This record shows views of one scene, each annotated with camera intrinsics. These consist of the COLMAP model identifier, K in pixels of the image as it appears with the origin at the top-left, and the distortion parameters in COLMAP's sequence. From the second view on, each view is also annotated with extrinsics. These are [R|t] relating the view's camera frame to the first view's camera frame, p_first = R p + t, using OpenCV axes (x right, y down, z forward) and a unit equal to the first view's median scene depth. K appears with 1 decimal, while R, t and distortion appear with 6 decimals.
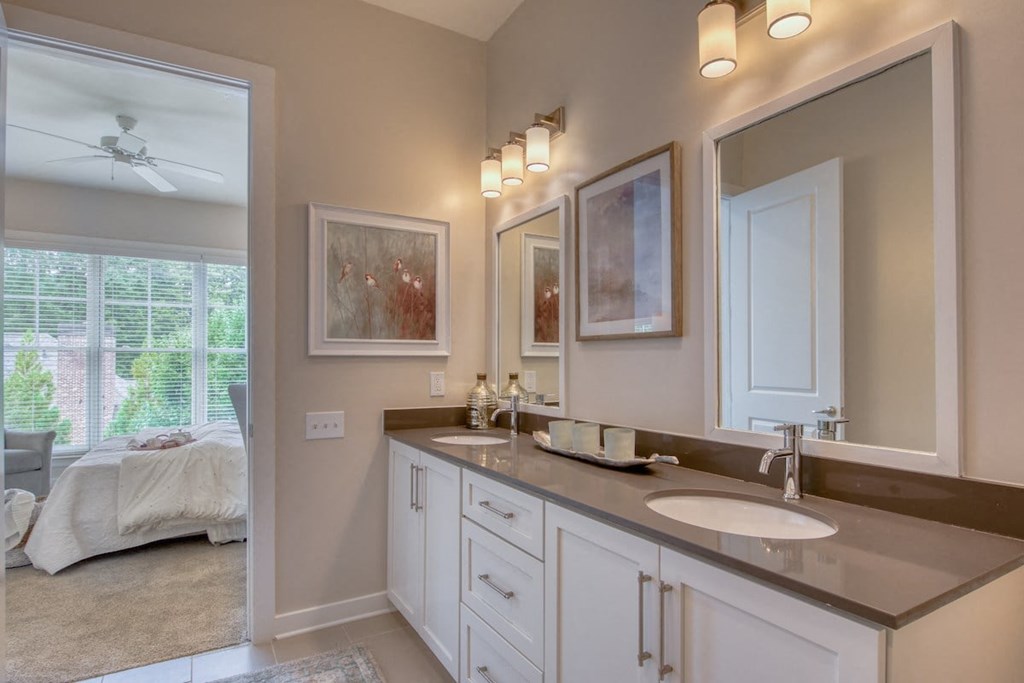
lens RADIAL K [[530.2, 0, 506.3], [0, 530.2, 356.8], [0, 0, 1]] dist [-0.005482, -0.002163]
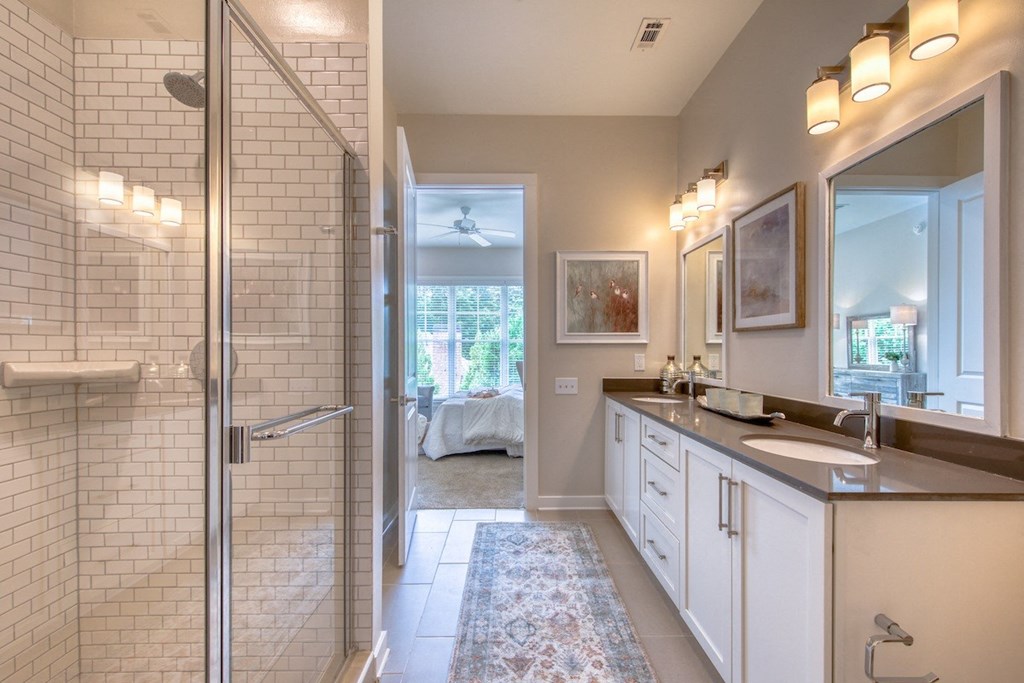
lens RADIAL K [[475.2, 0, 517.6], [0, 475.2, 348.6], [0, 0, 1]] dist [0.012619, -0.000588]
pose [[0.867753, 0.000004, -0.496995, 0.246469], [0.003560, 0.999974, 0.006223, 0.003861], [0.496982, -0.007169, 0.867731, -0.330959]]
